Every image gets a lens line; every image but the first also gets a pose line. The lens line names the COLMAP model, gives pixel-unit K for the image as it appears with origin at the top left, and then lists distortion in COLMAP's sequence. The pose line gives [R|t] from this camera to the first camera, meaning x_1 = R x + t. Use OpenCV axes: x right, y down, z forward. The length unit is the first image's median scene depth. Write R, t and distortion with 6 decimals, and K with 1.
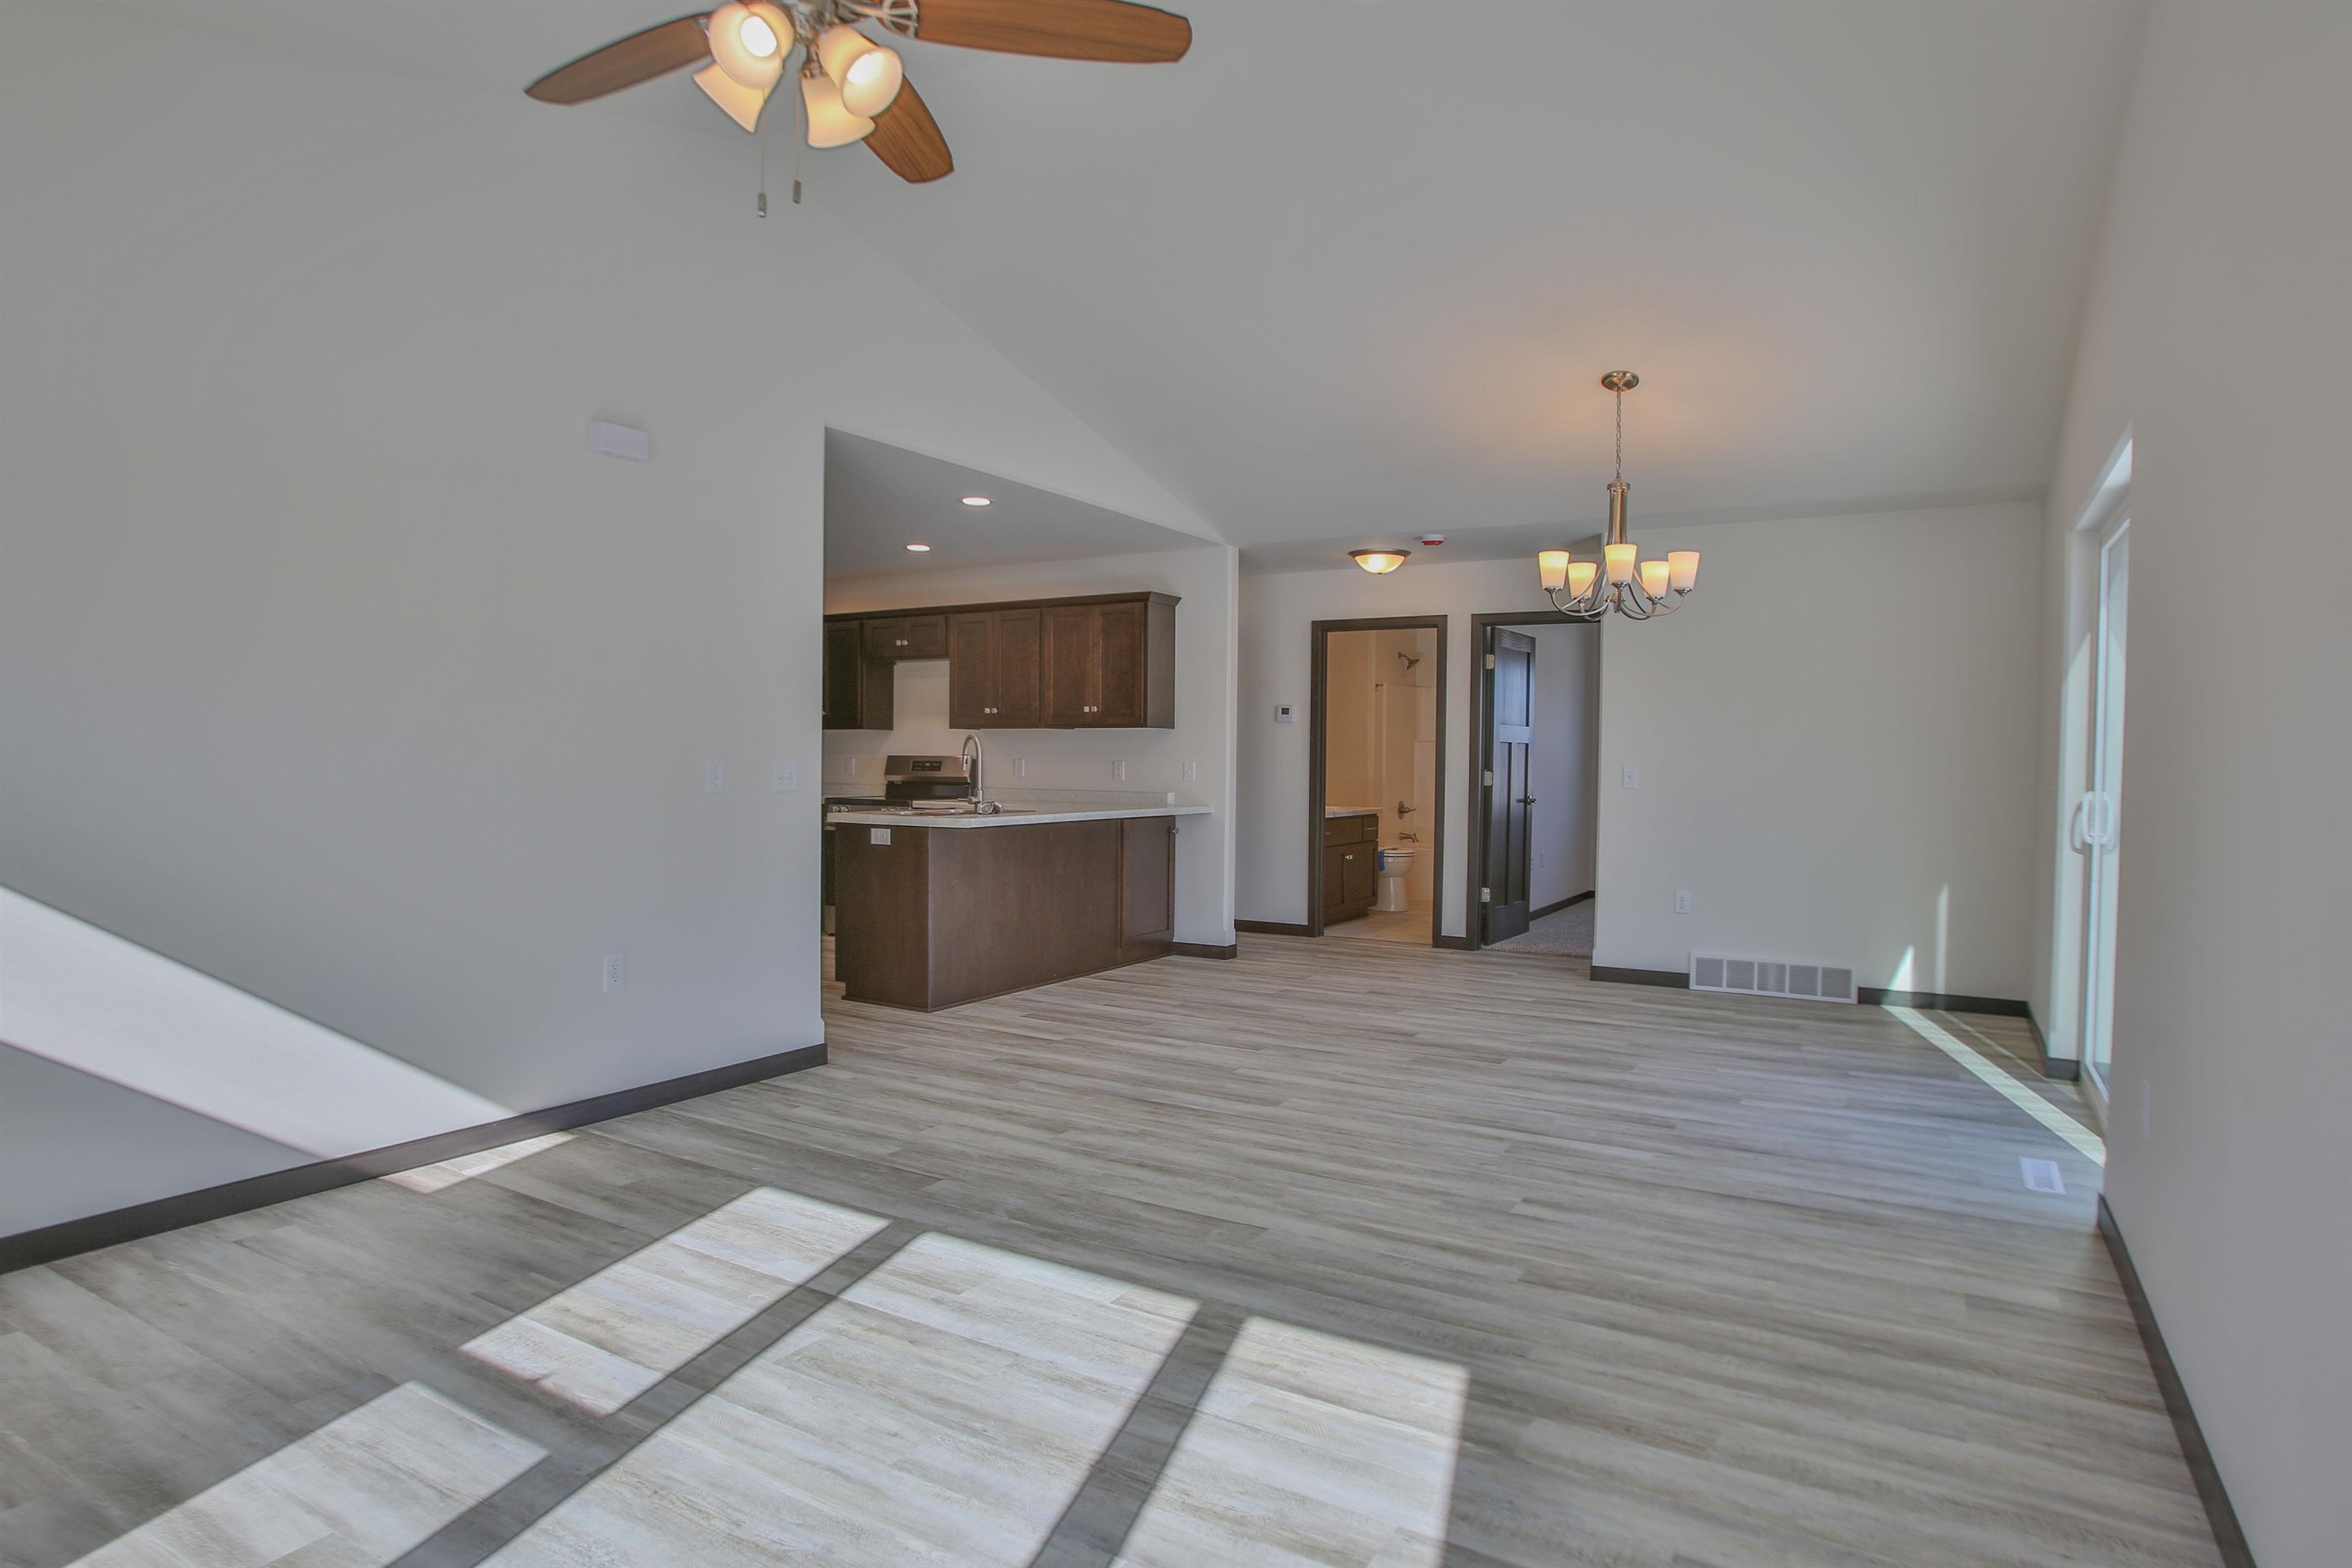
lens RADIAL K [[1287.9, 0, 1176.0], [0, 1287.9, 784.0], [0, 0, 1]] dist [-0.049096, 0.001126]
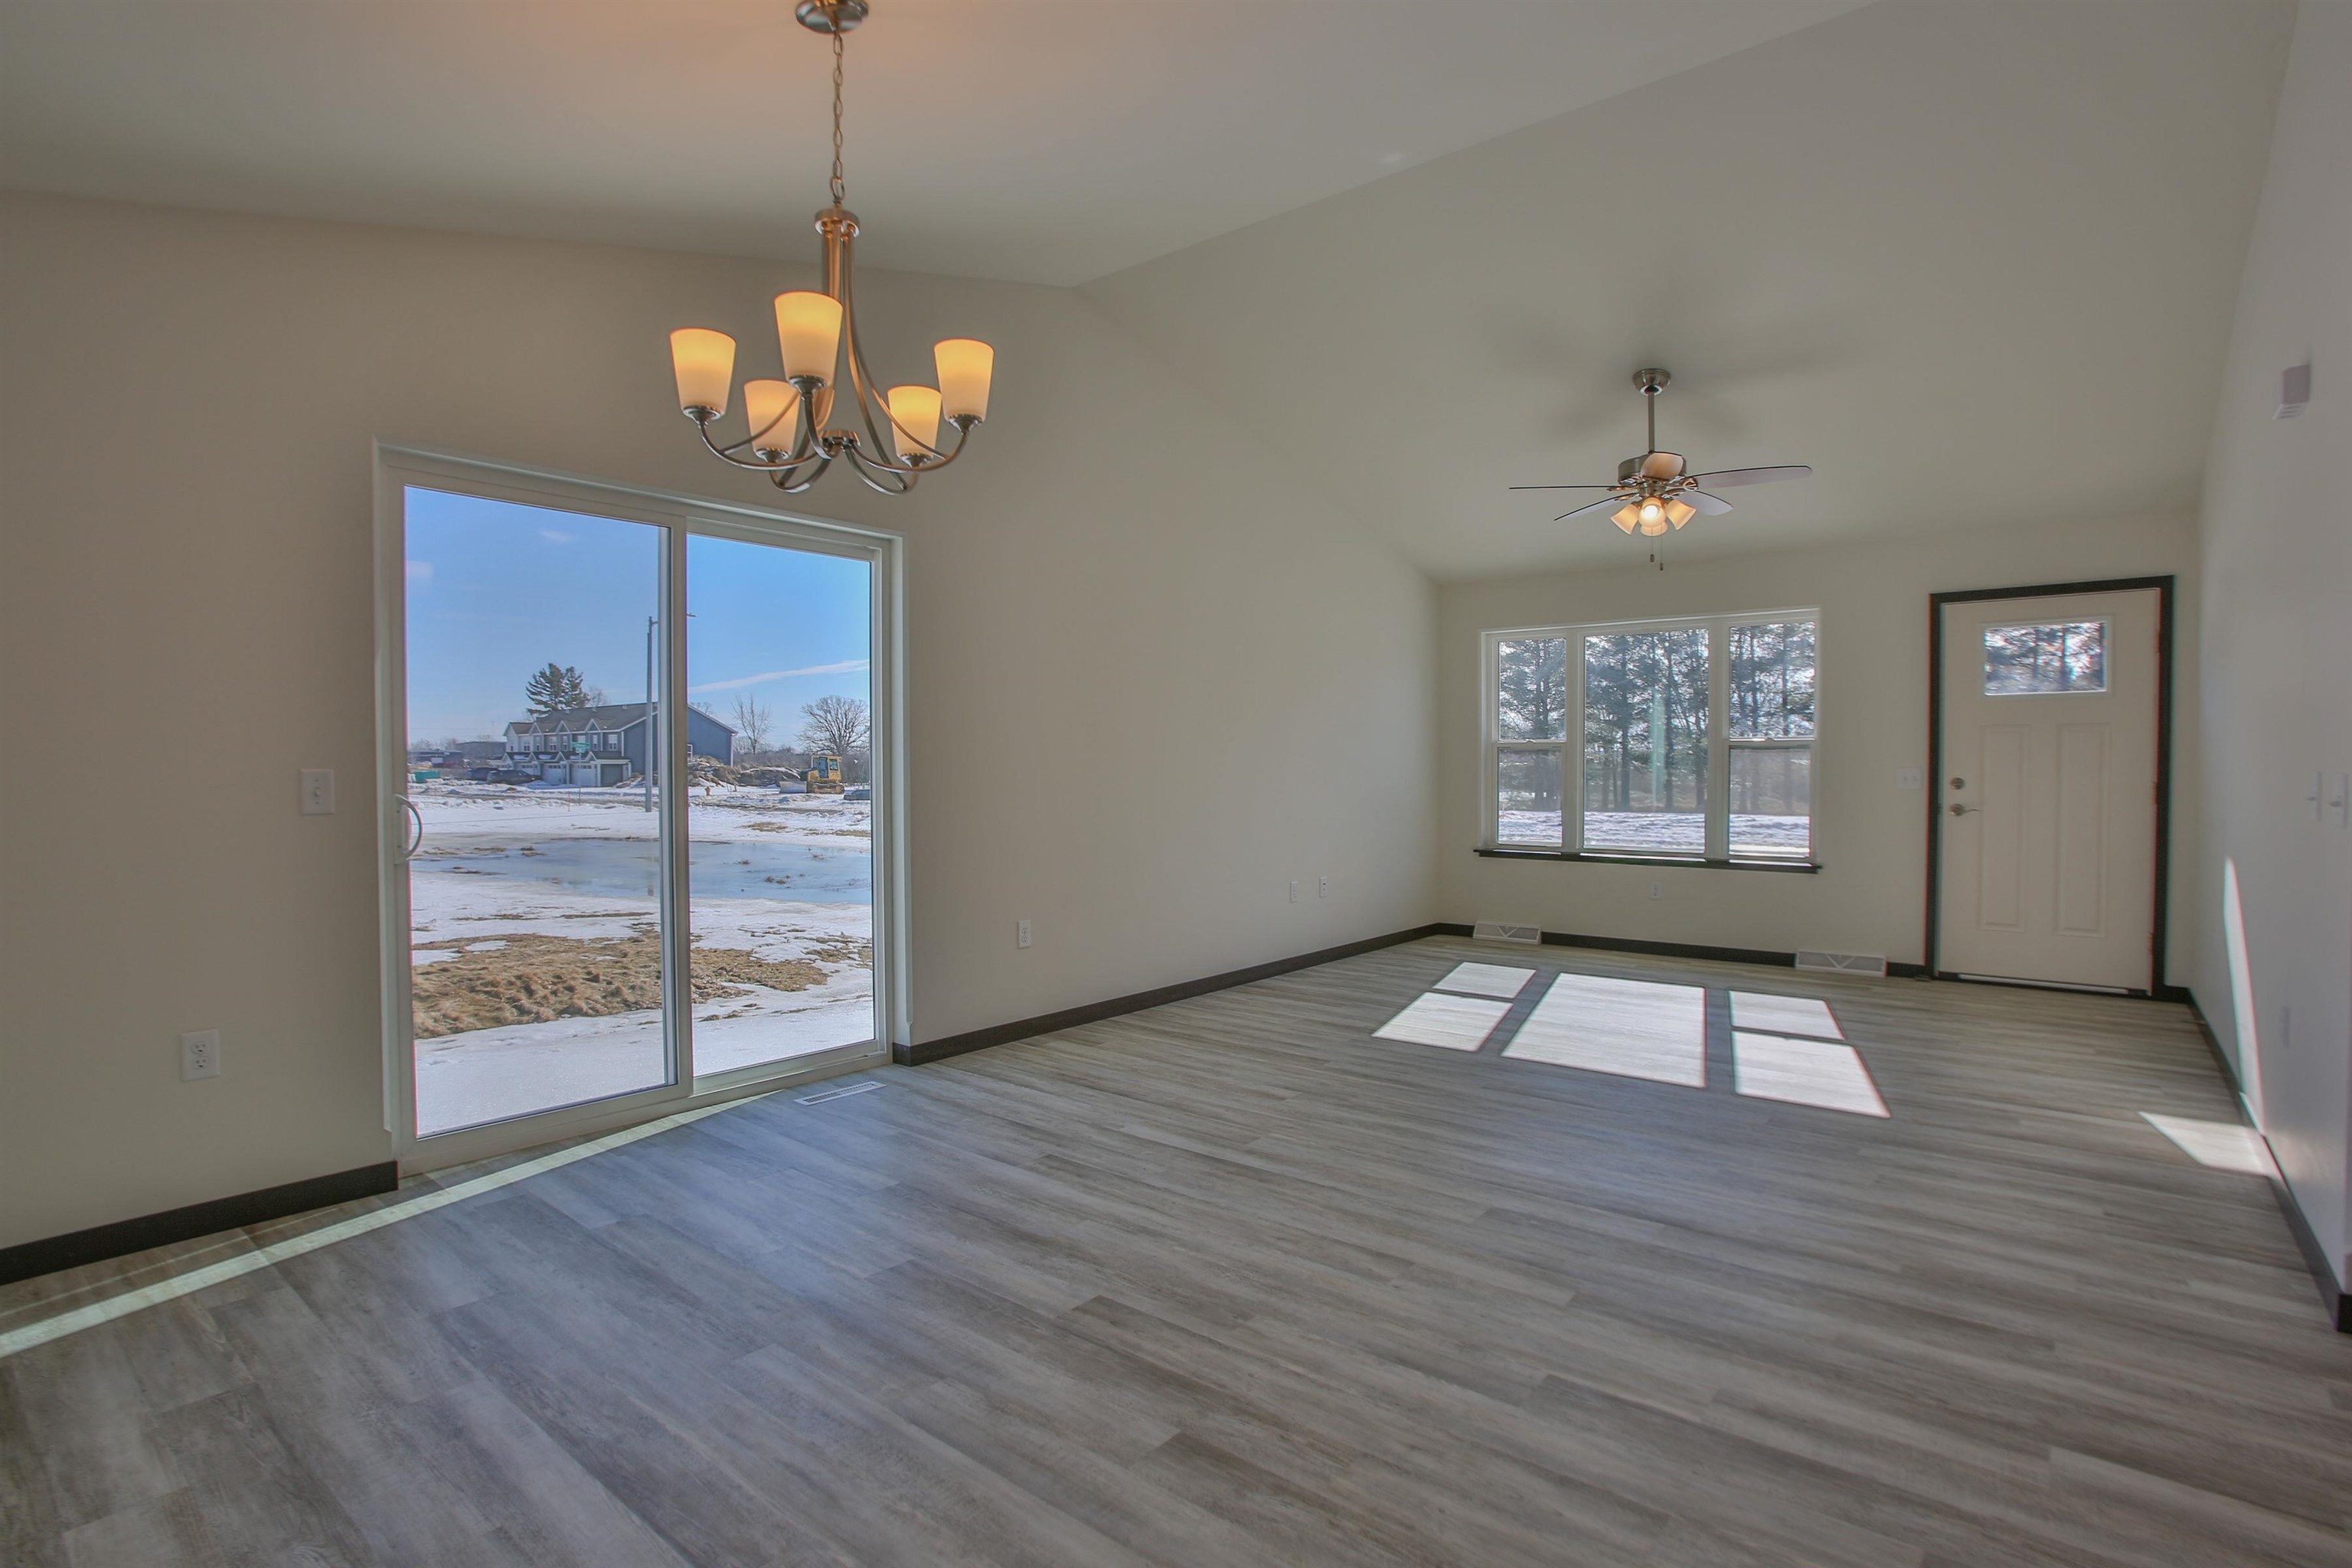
lens RADIAL K [[1147.4, 0, 1213.9], [0, 1147.4, 781.4], [0, 0, 1]] dist [-0.002974, -0.000446]
pose [[-0.993386, -0.018218, 0.113371, 0.185682], [-0.014007, 0.999186, 0.037832, -0.035079], [-0.113968, 0.035994, -0.992832, 1.845596]]
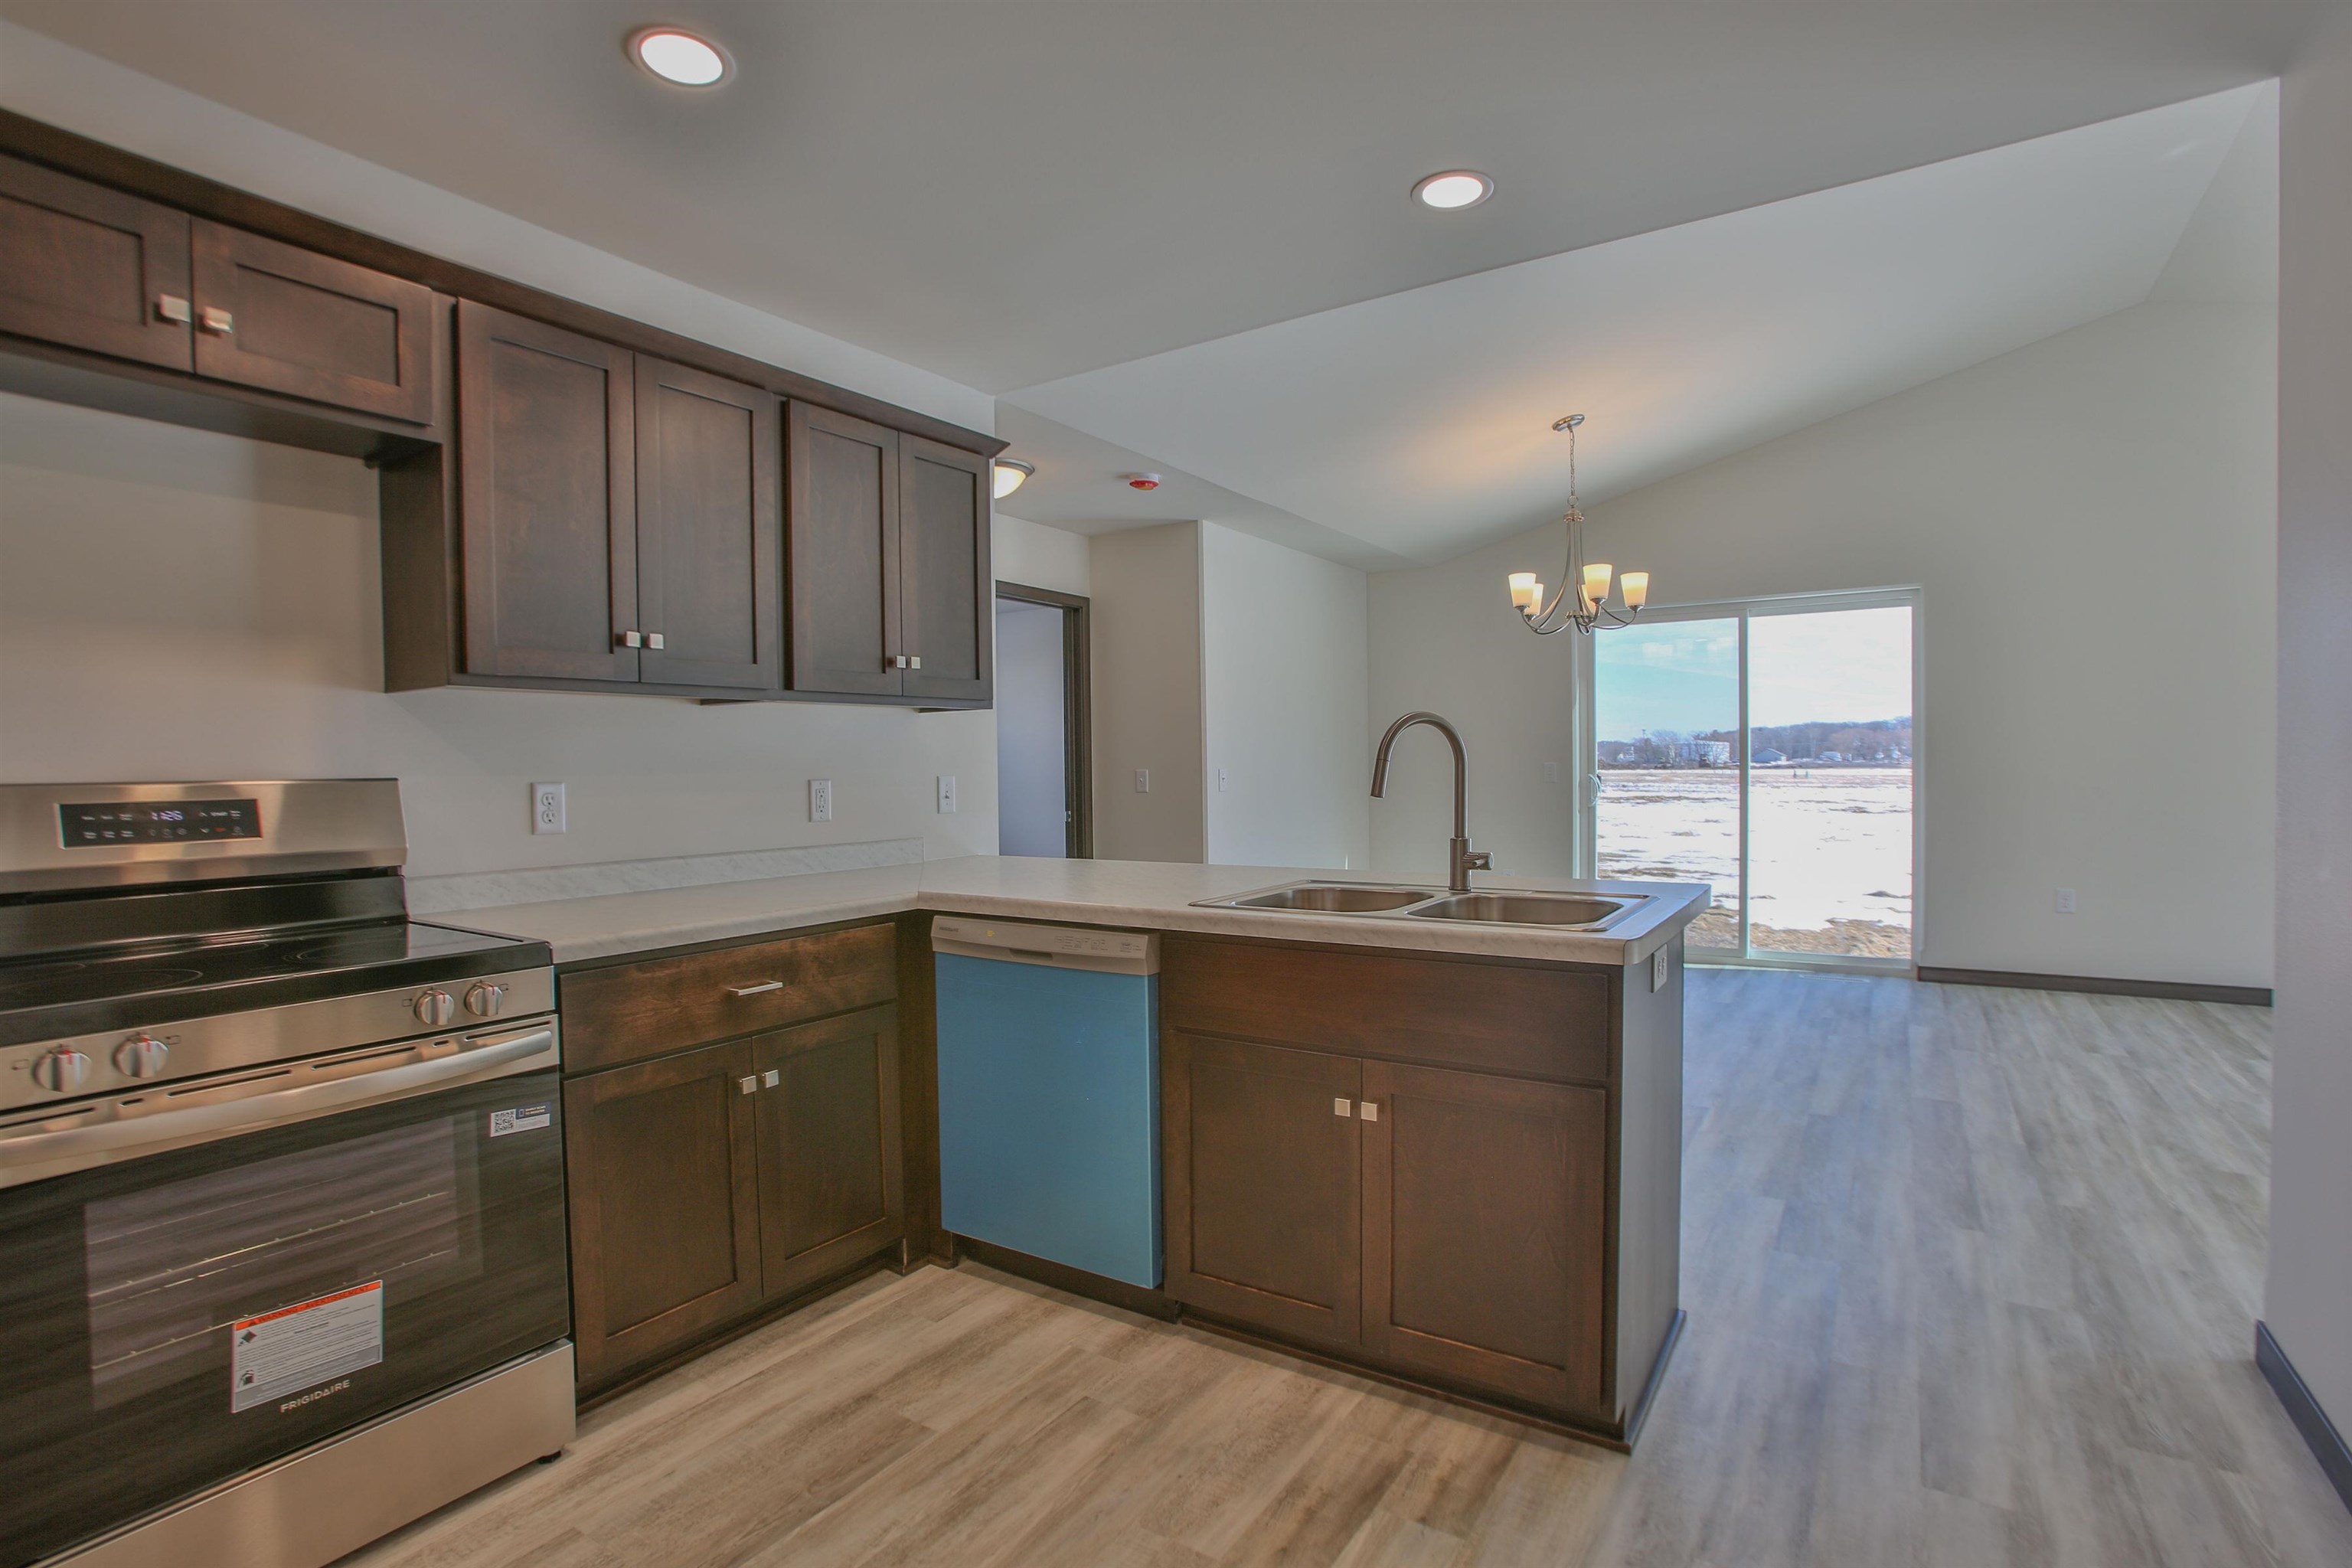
lens RADIAL K [[1147.4, 0, 1213.9], [0, 1147.4, 781.4], [0, 0, 1]] dist [-0.002974, -0.000446]
pose [[0.007144, -0.033908, 0.999399, -0.868380], [0.031937, 0.998923, 0.033663, -0.046910], [-0.999464, 0.031678, 0.008219, 1.684246]]
